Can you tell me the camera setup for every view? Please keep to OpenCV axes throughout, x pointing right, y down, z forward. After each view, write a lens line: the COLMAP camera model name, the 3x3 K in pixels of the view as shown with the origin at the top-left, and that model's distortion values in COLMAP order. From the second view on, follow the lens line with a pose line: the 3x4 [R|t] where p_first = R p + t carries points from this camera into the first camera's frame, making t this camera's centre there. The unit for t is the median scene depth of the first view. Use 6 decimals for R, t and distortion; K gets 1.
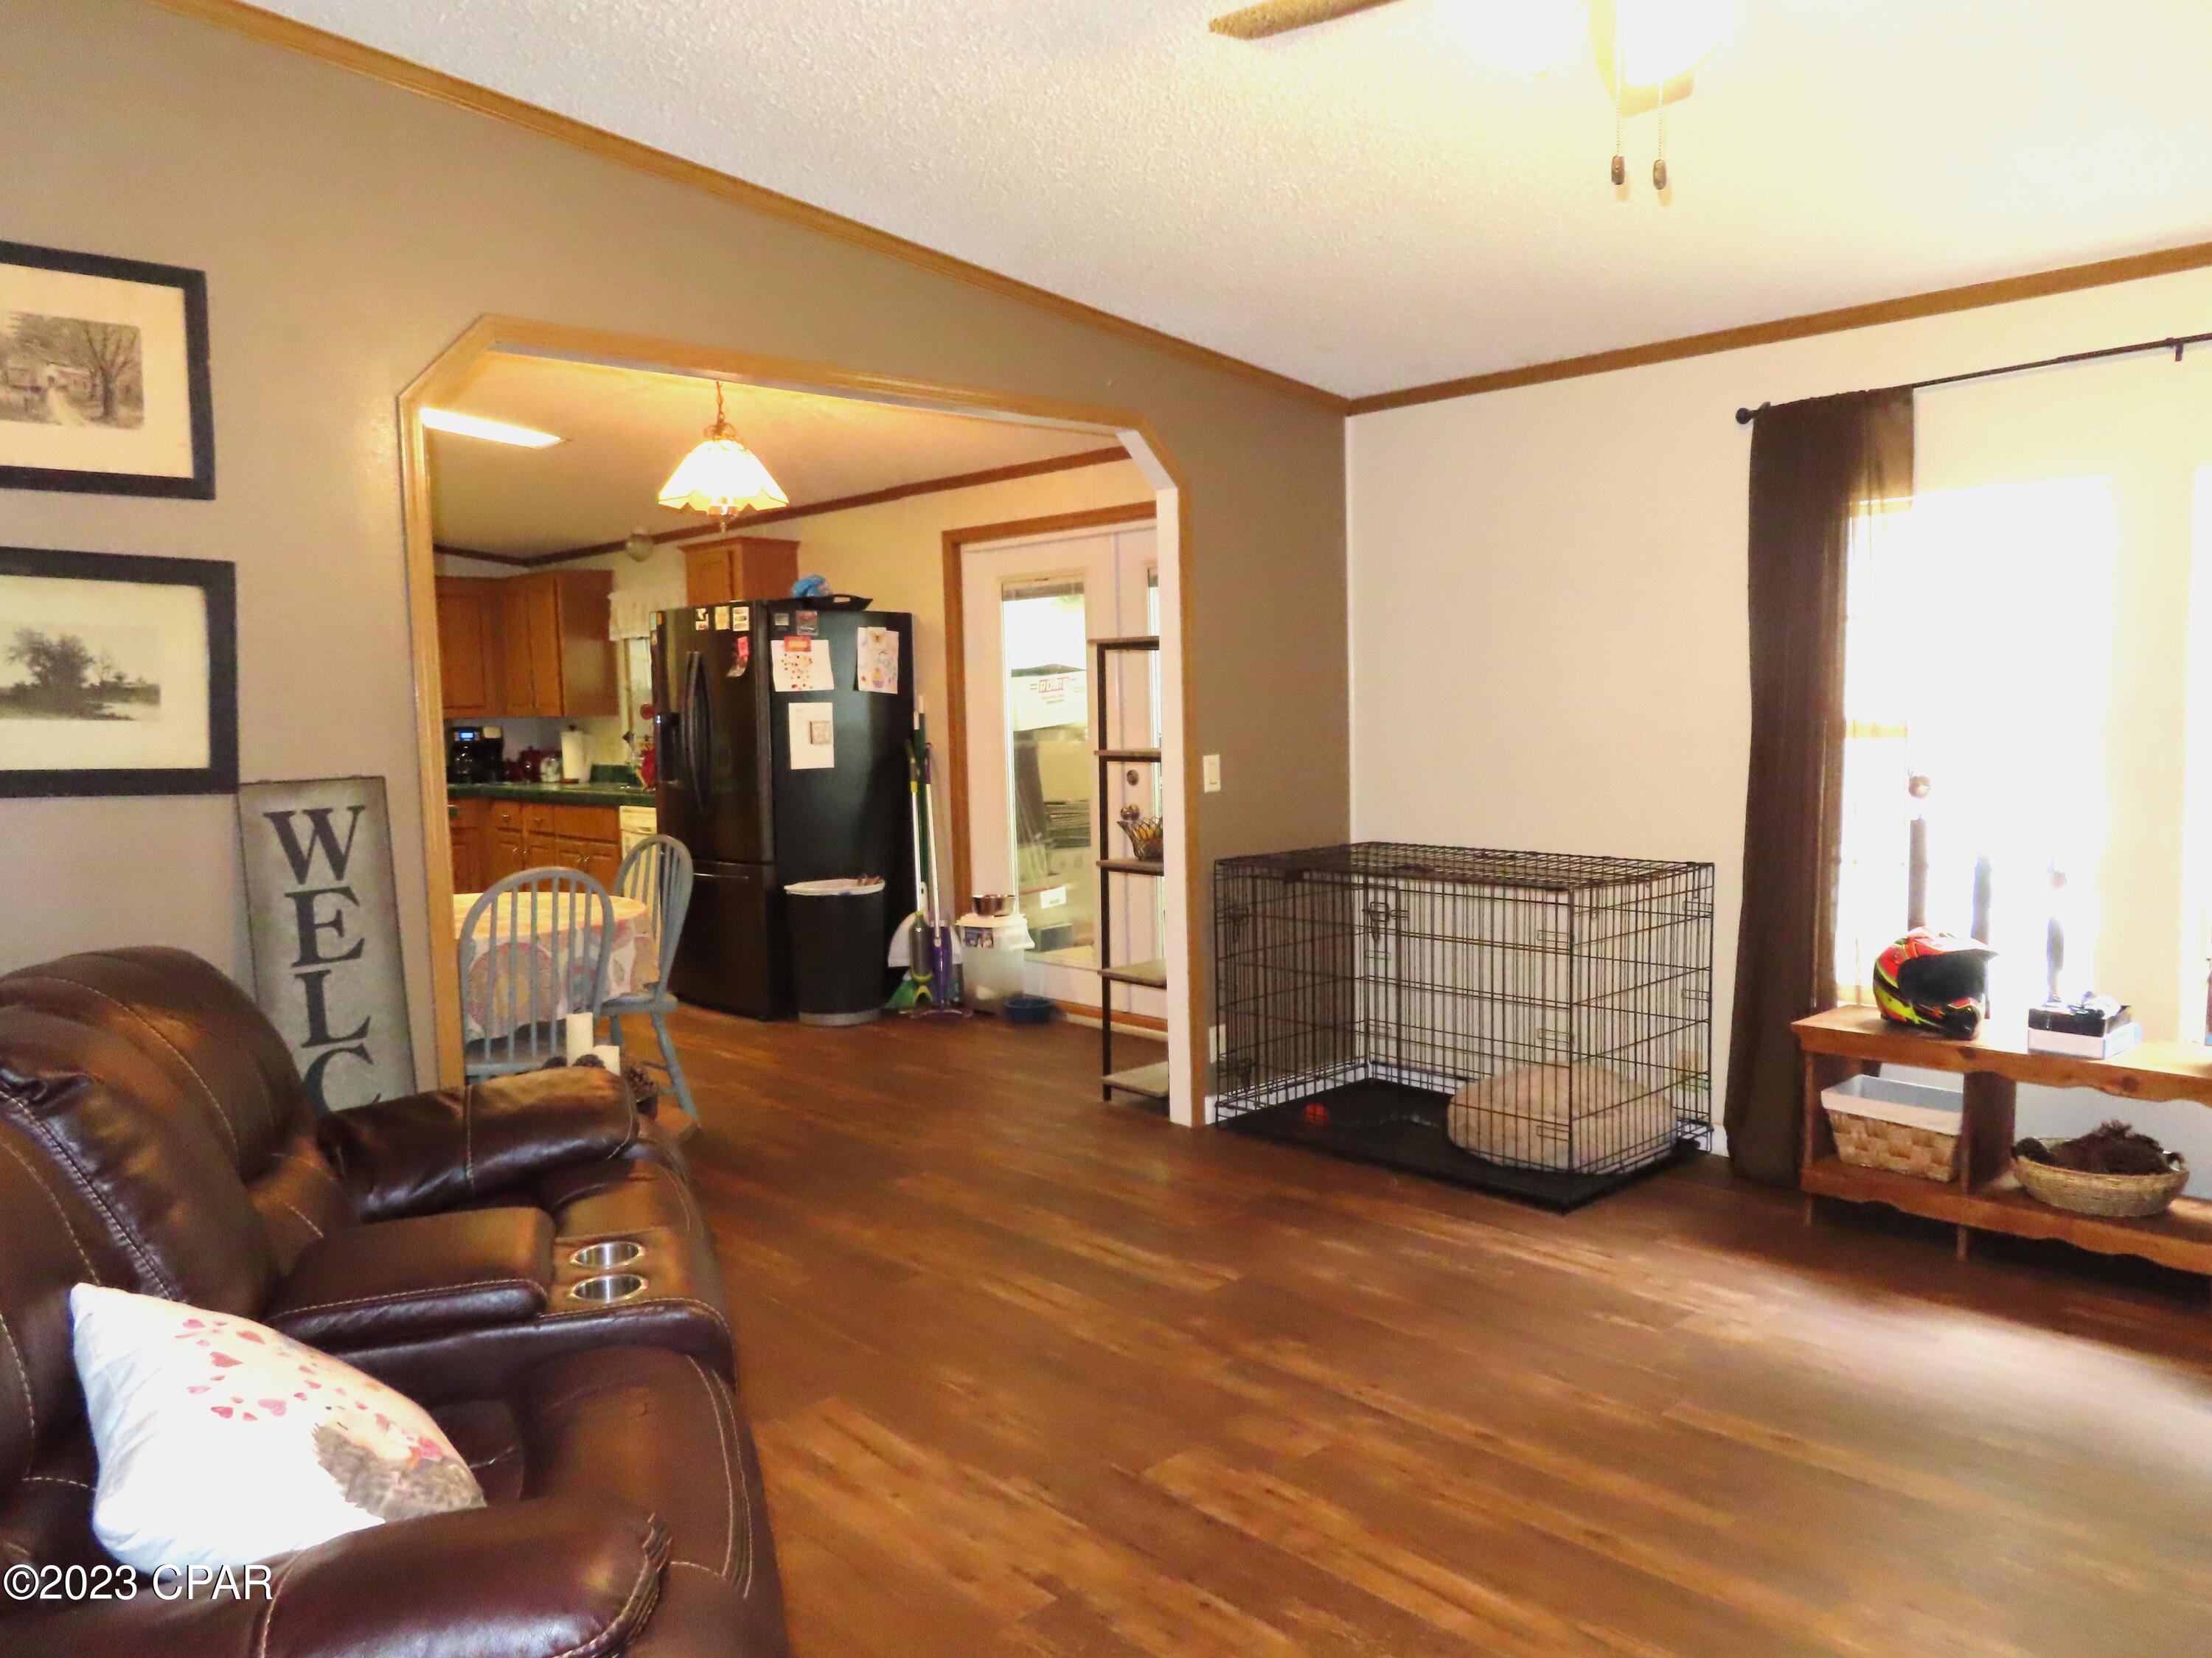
lens RADIAL K [[1579.4, 0, 1106.0], [0, 1579.4, 829.0], [0, 0, 1]] dist [-0.007952, -0.001219]
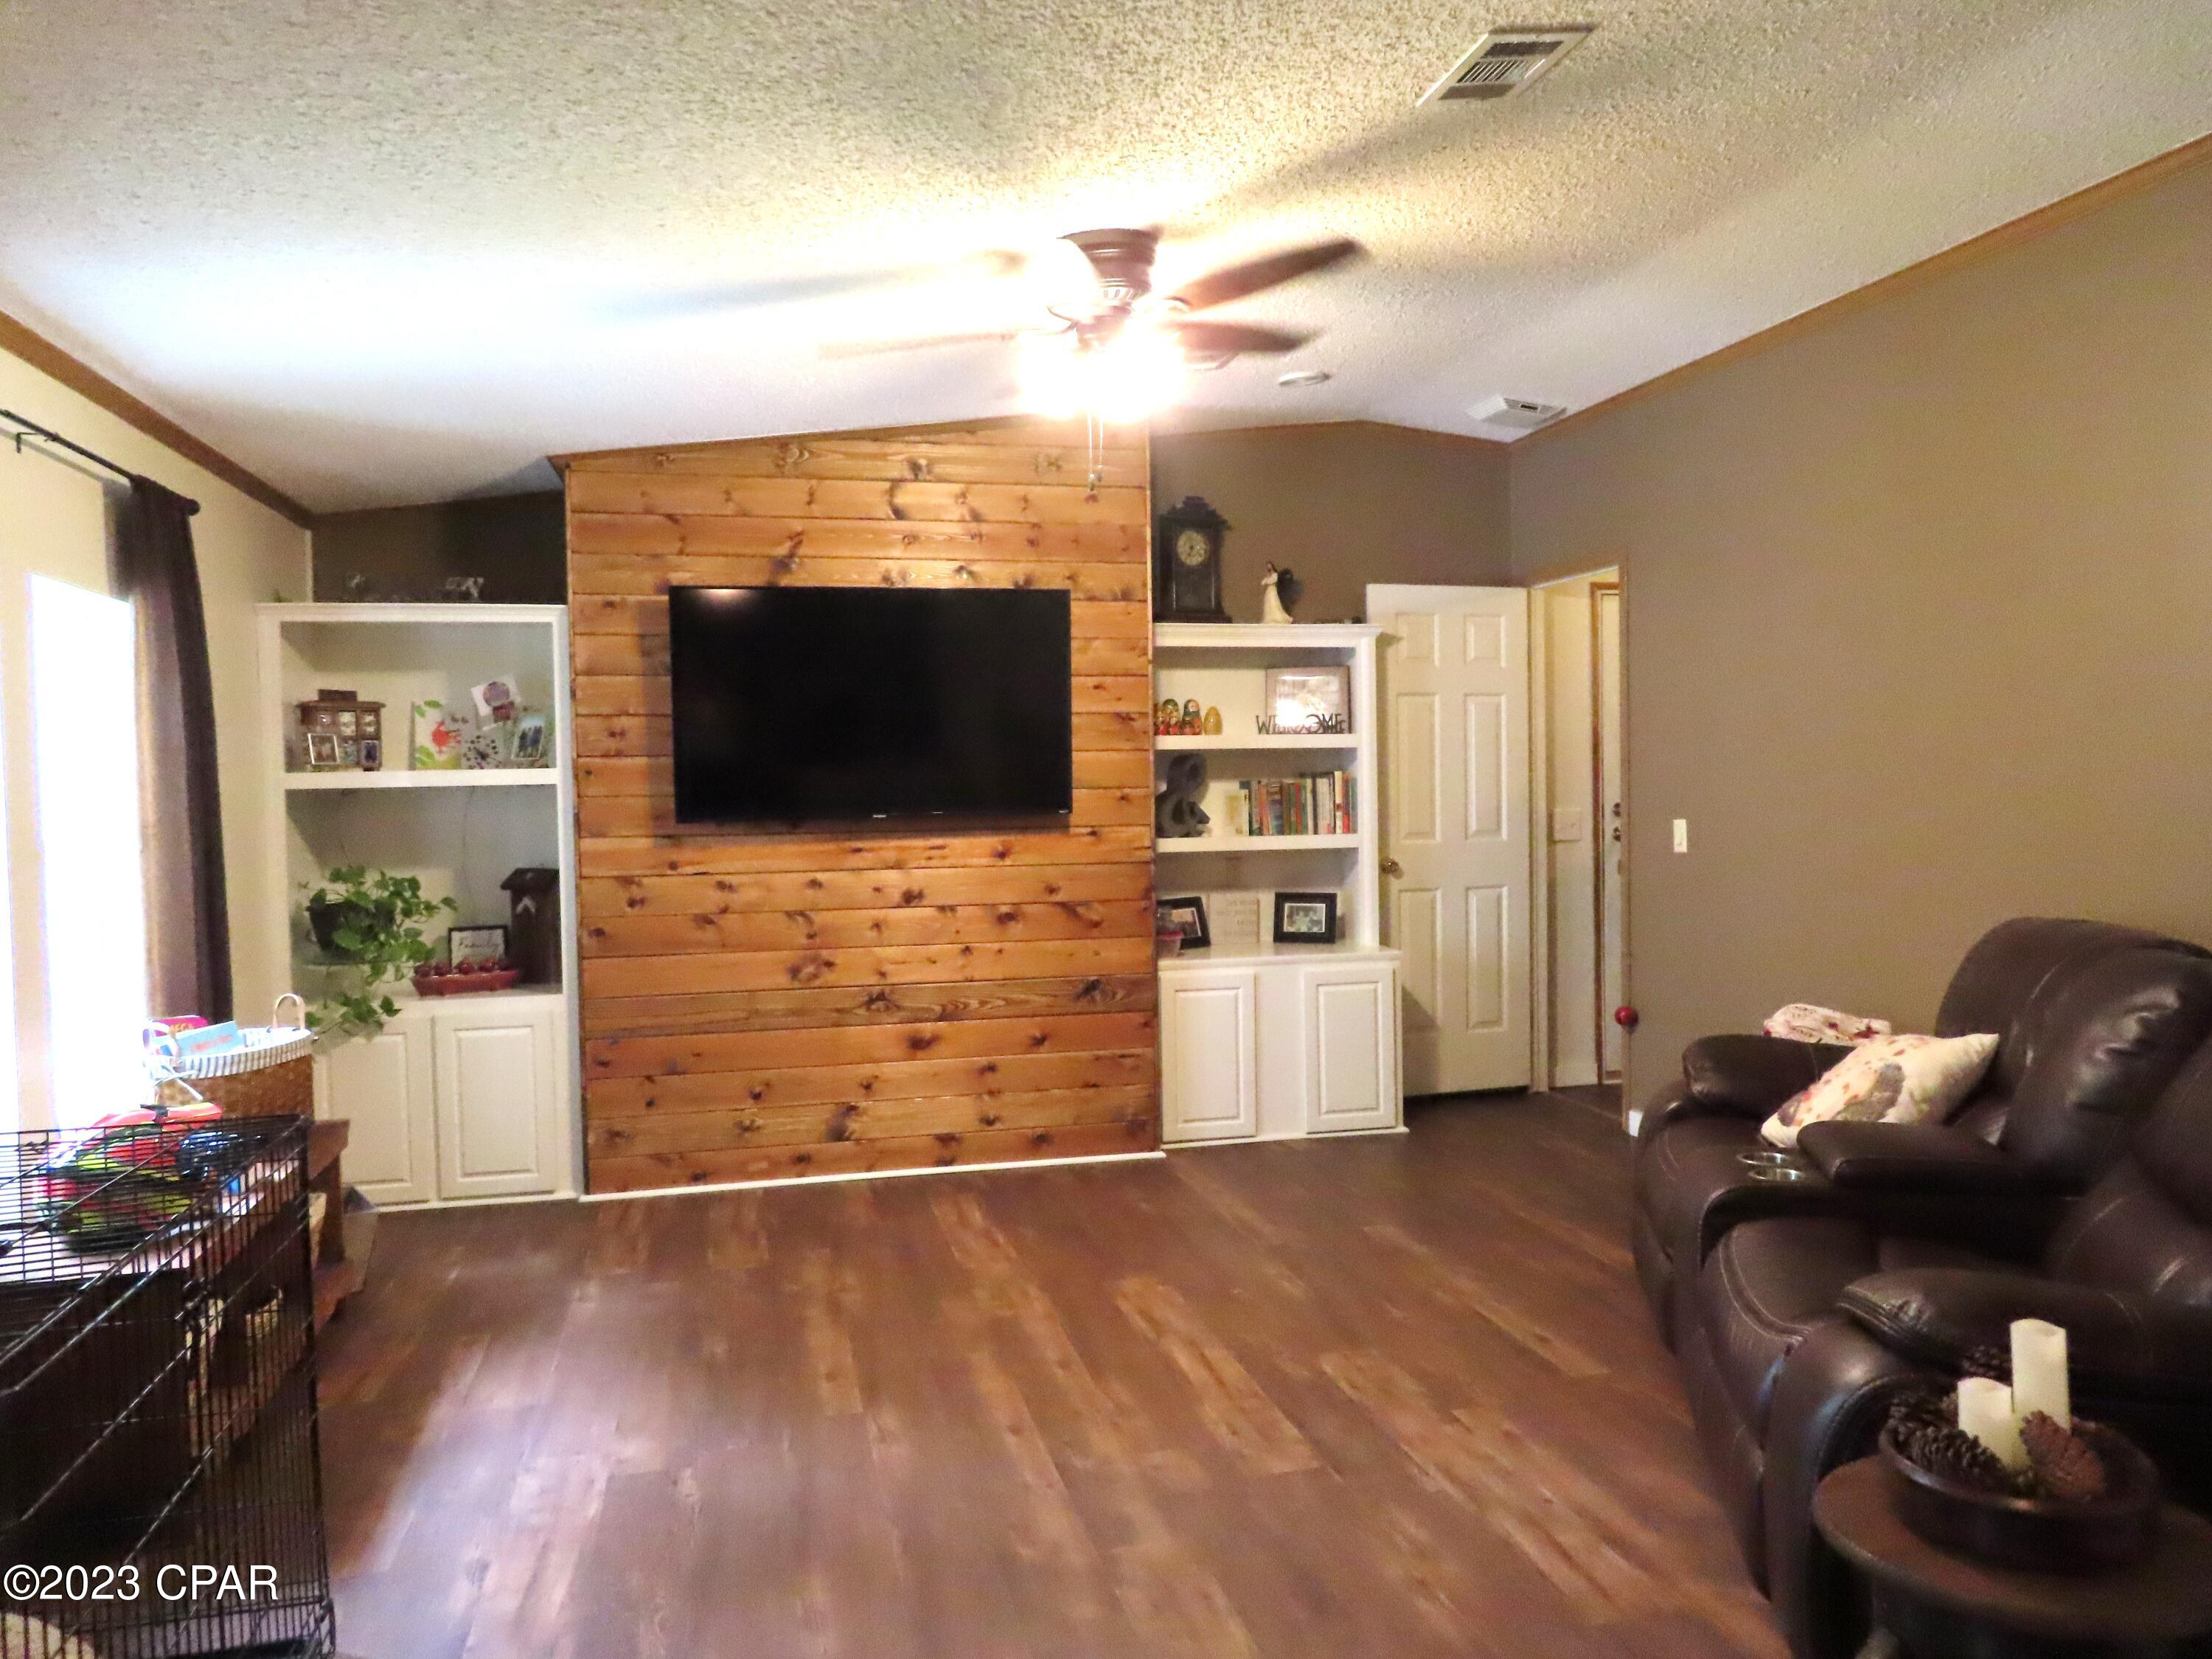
lens RADIAL K [[1599.9, 0, 1106.0], [0, 1599.9, 829.5], [0, 0, 1]] dist [-0.006508, -0.005186]
pose [[-0.867599, 0.025644, 0.496602, -0.163505], [0.082568, 0.992235, 0.093014, -0.059977], [-0.490361, 0.121702, -0.862980, 0.782476]]
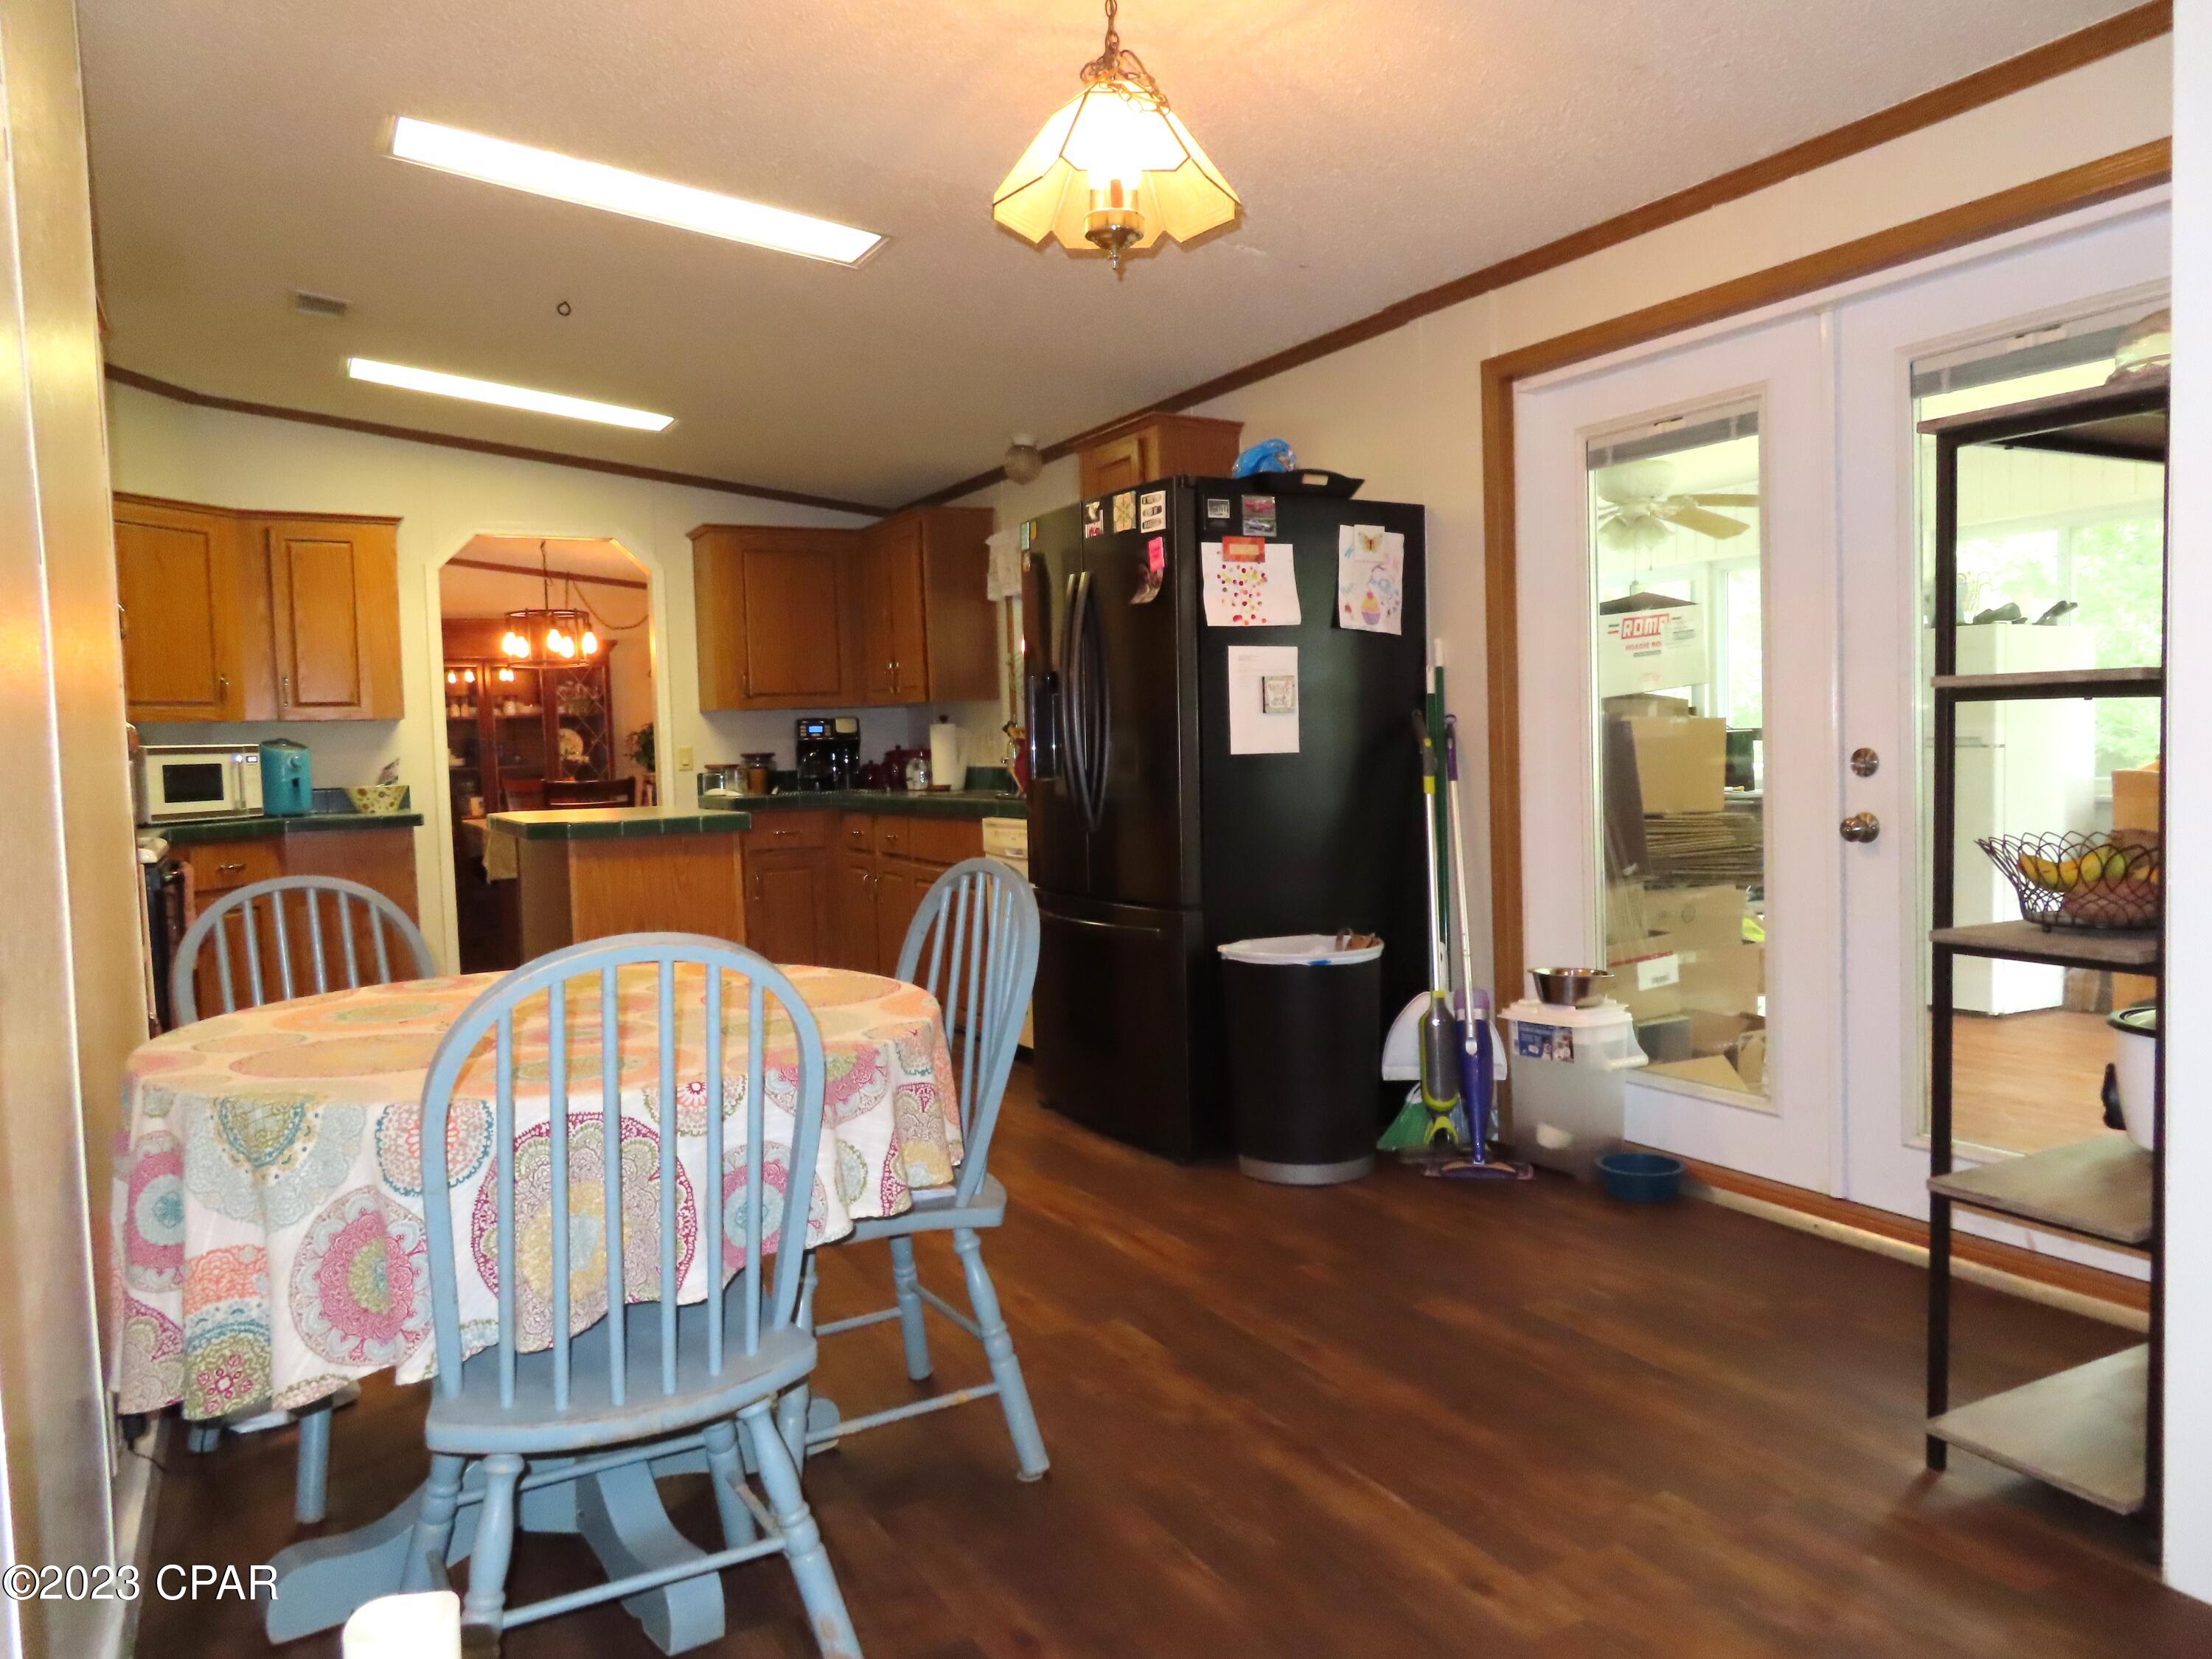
lens RADIAL K [[1579.5, 0, 1106.0], [0, 1579.5, 829.5], [0, 0, 1]] dist [-0.007952, -0.001219]
pose [[0.965153, 0.008305, -0.261553, -0.084548], [-0.013221, 0.999767, -0.017041, 0.002397], [0.261351, 0.019905, 0.965039, 0.391912]]
